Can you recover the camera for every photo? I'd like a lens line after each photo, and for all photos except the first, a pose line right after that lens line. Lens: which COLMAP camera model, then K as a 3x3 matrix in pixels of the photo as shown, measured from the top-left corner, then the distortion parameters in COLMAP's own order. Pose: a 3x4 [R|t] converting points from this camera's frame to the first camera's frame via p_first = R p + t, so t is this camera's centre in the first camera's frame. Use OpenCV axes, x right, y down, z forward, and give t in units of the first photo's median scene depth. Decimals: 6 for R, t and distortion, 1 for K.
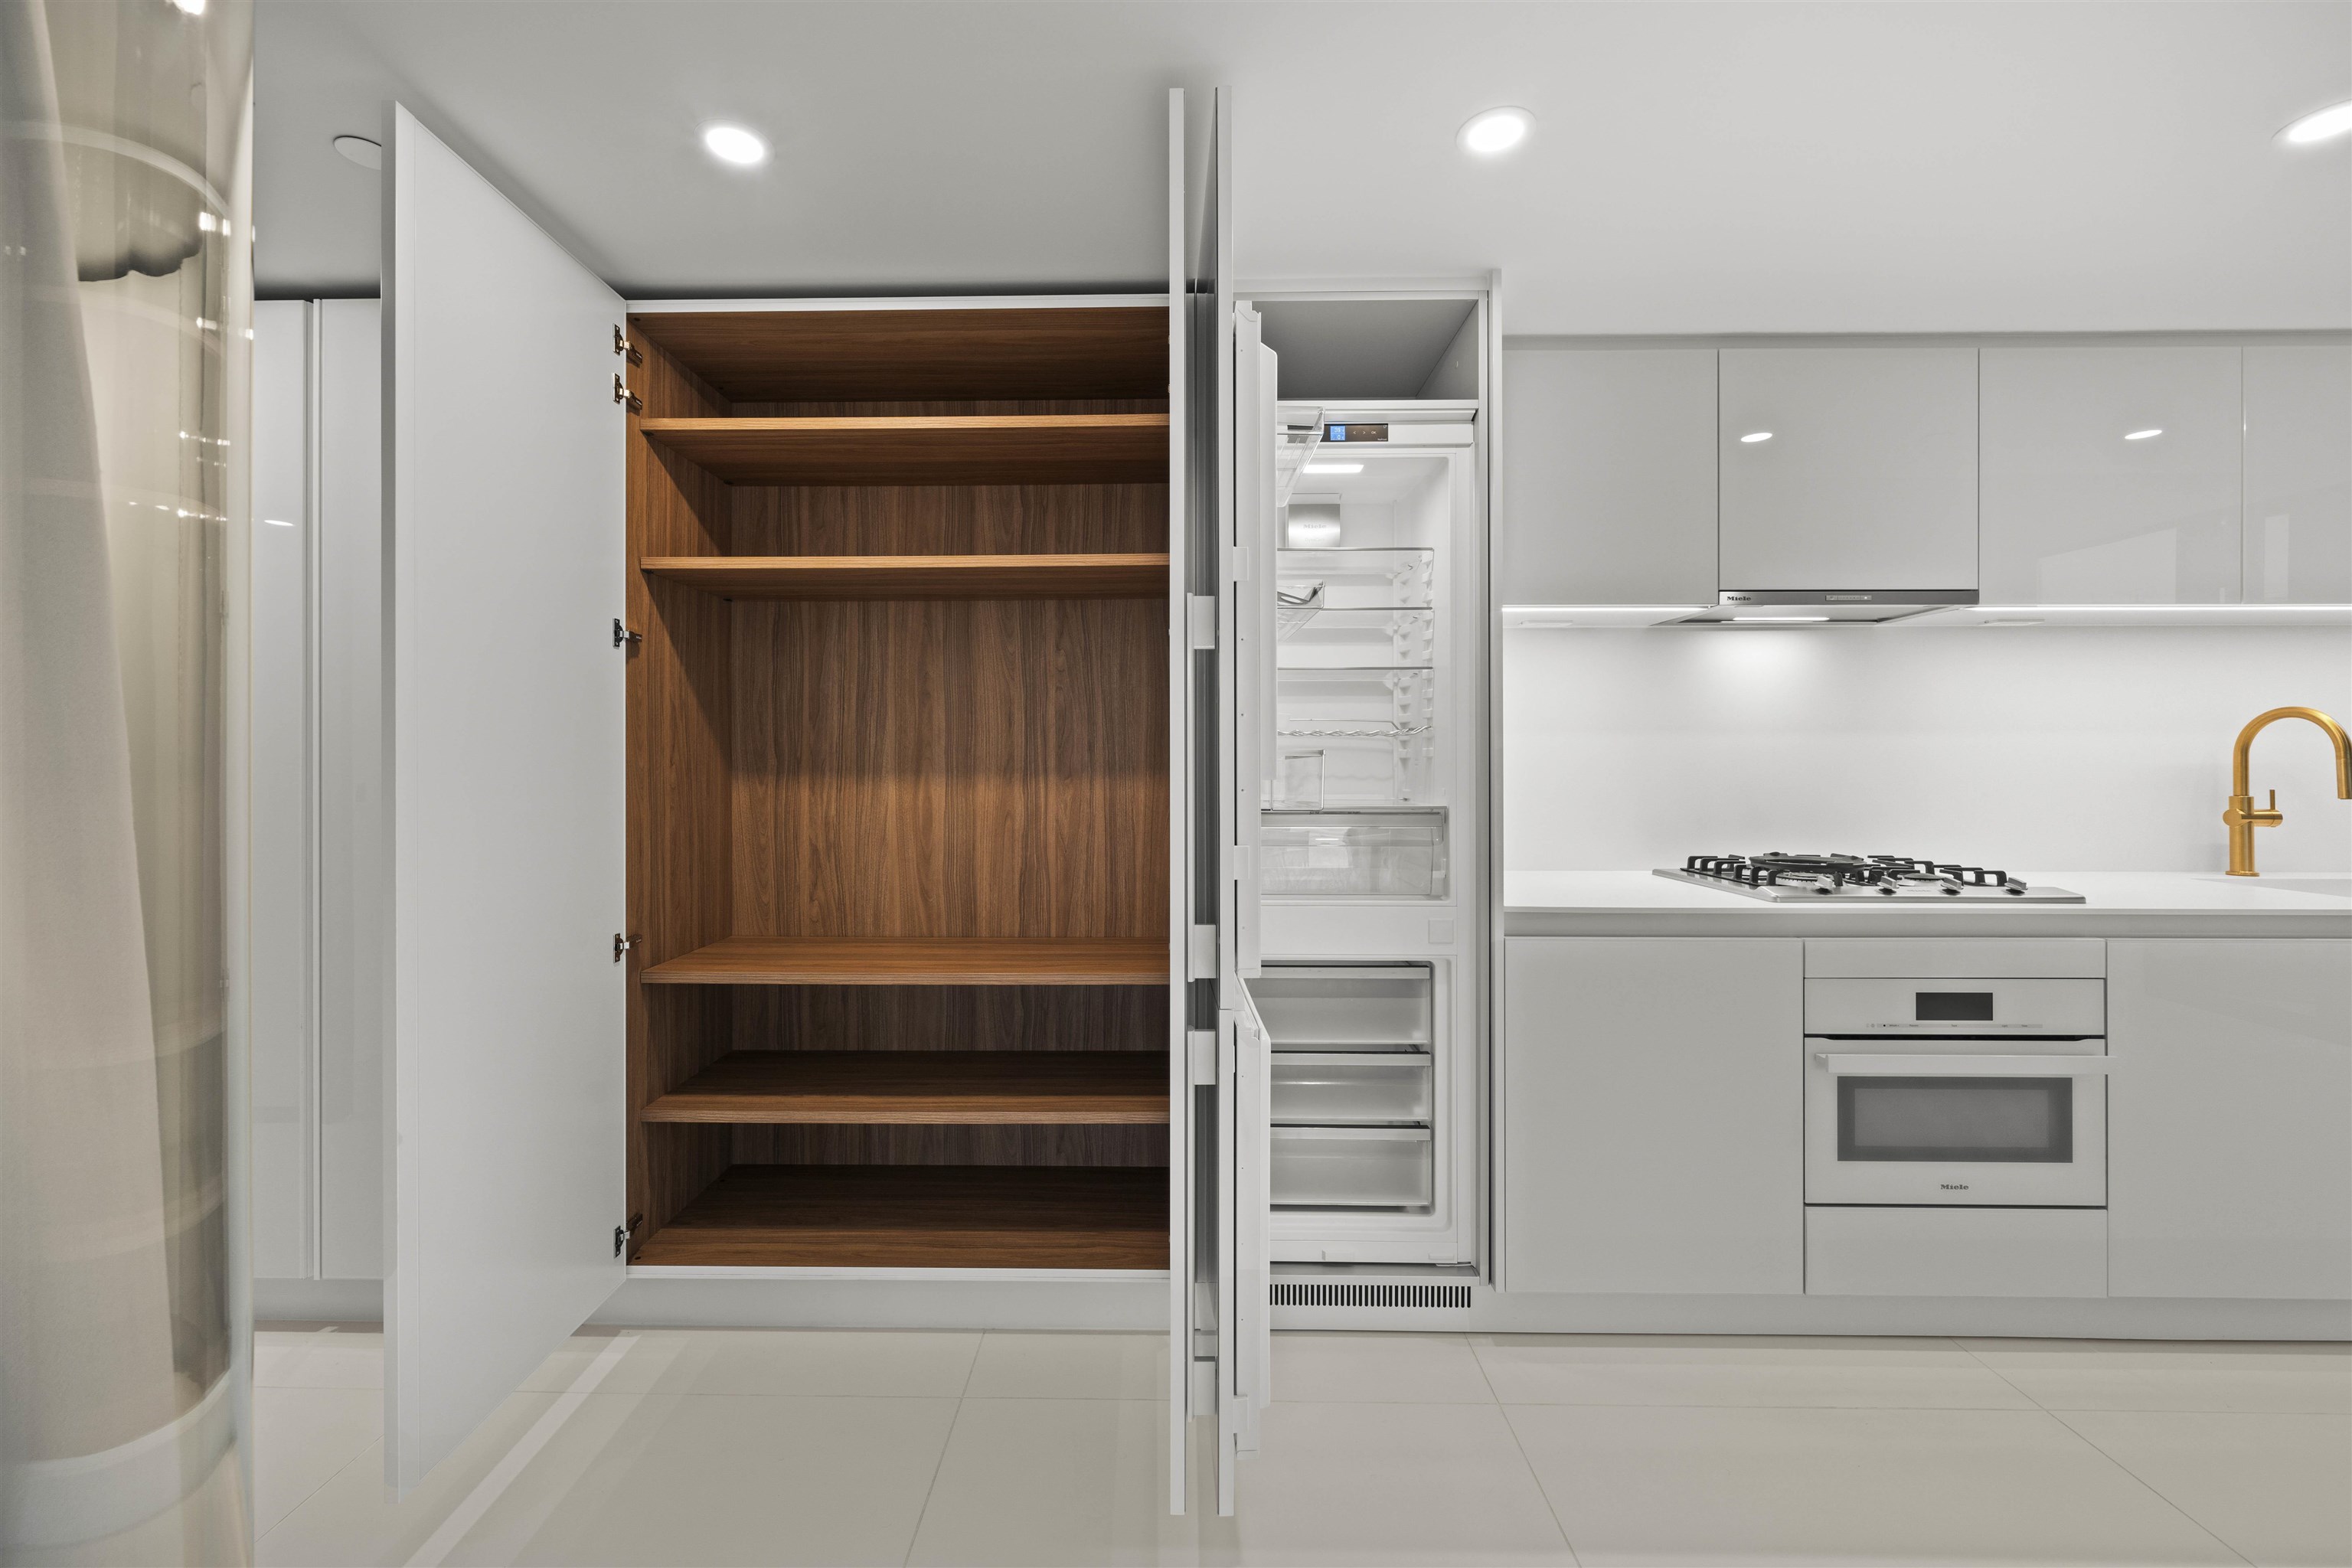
lens RADIAL K [[932.1, 0, 1171.6], [0, 932.1, 762.5], [0, 0, 1]] dist [-0.000165, -0.000016]
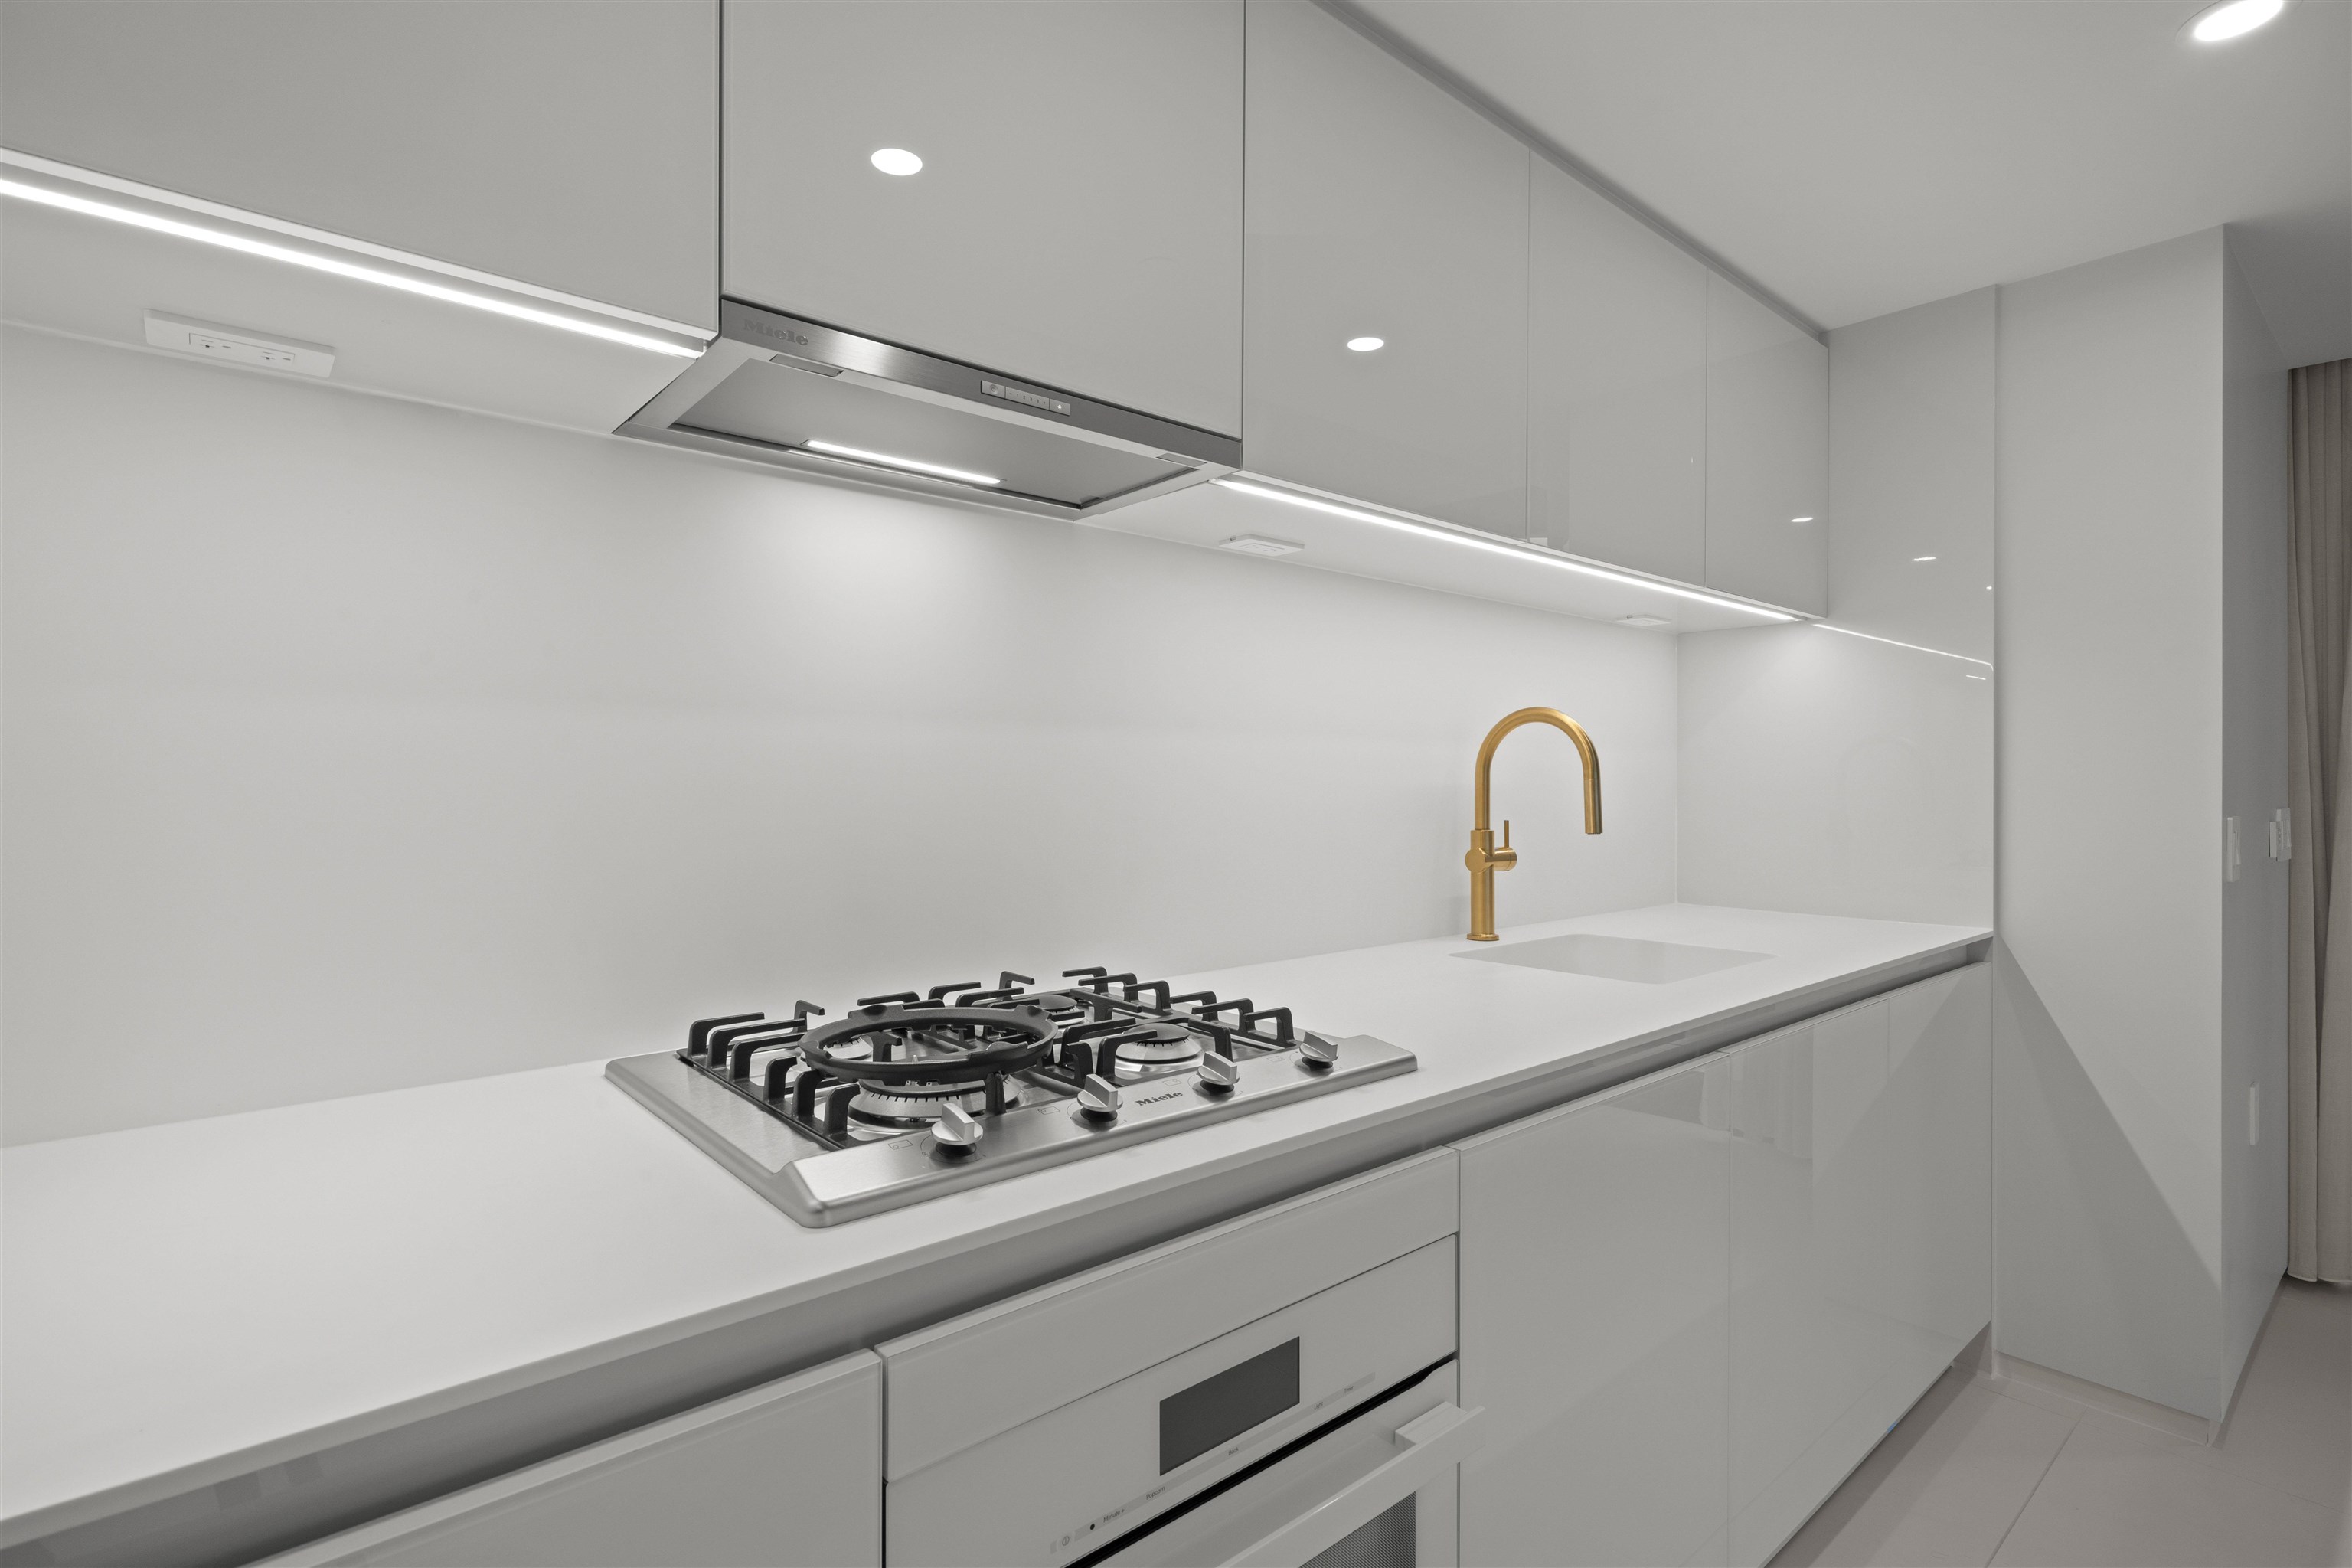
lens RADIAL K [[1108.1, 0, 1150.8], [0, 1108.1, 788.6], [0, 0, 1]] dist [-0.002314, 0.000746]
pose [[0.759010, -0.002577, 0.651073, 0.492419], [-0.001481, 0.999983, 0.005684, -0.000675], [-0.651077, -0.005279, 0.758993, 0.646247]]
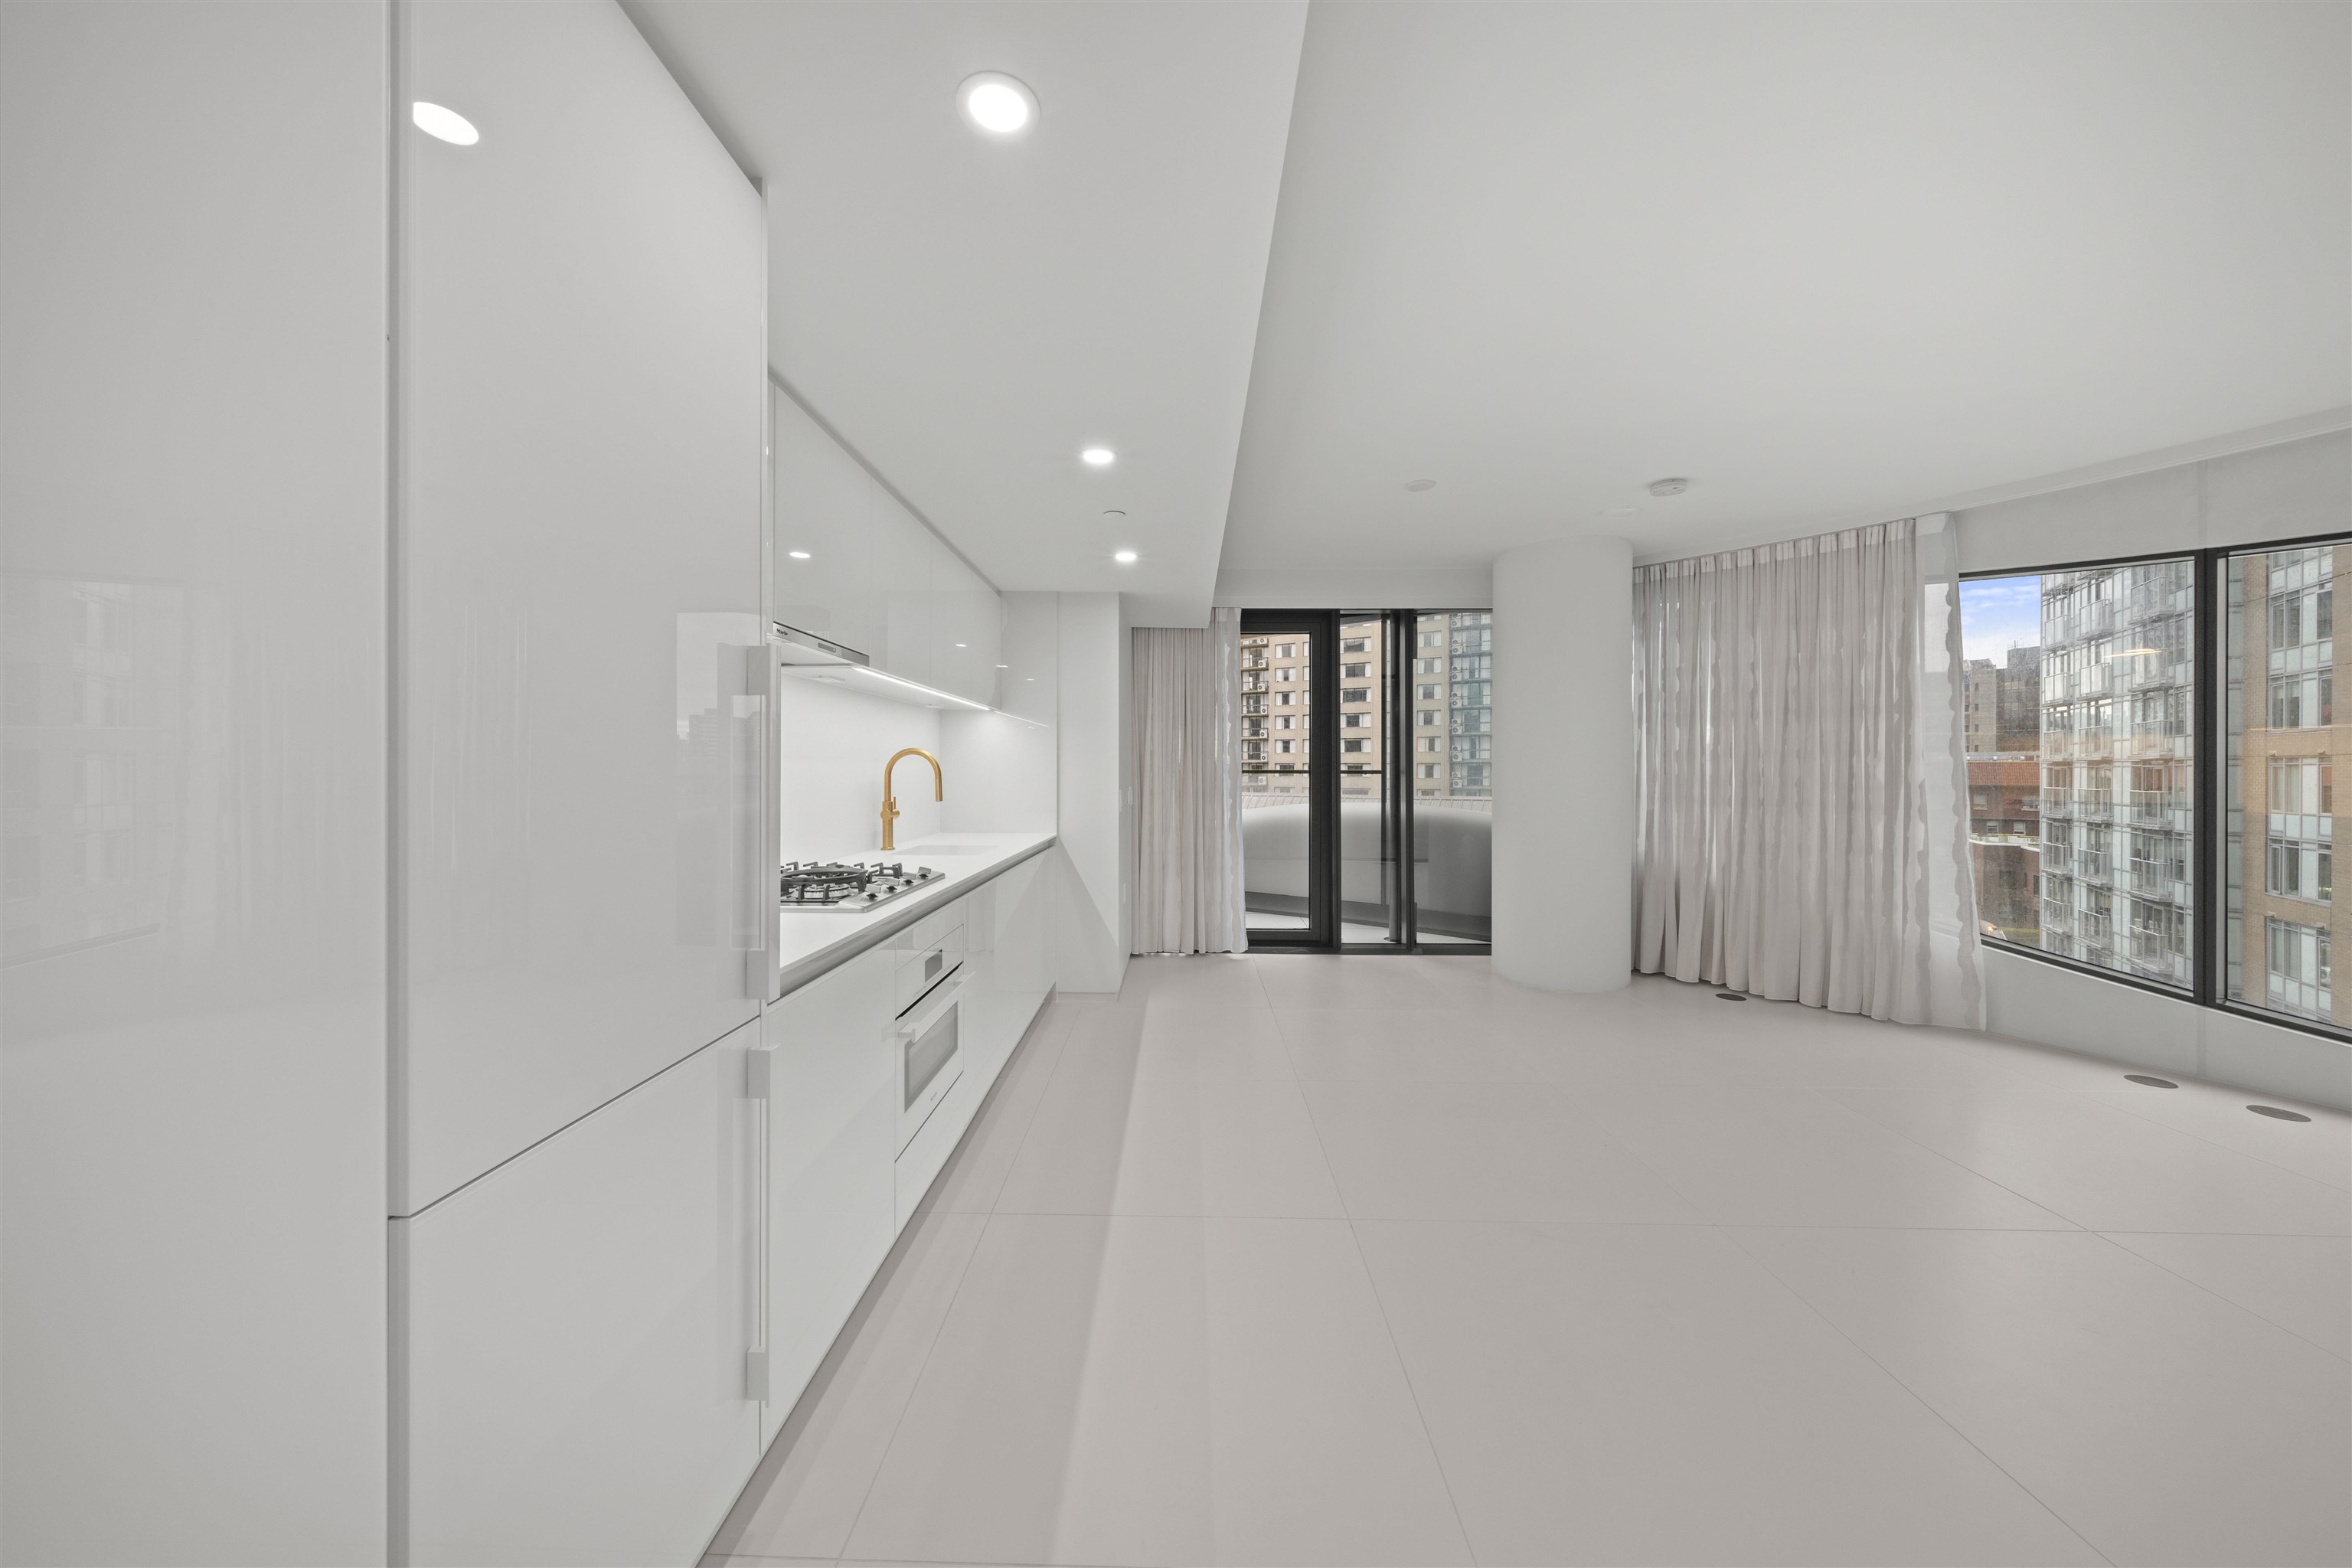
lens RADIAL K [[825.2, 0, 1166.8], [0, 825.2, 770.8], [0, 0, 1]] dist [-0.010129, 0.001471]
pose [[0.006921, -0.001013, 0.999976, -0.367058], [-0.005612, 0.999984, 0.001052, -0.026382], [-0.999960, -0.005620, 0.006915, 0.629652]]
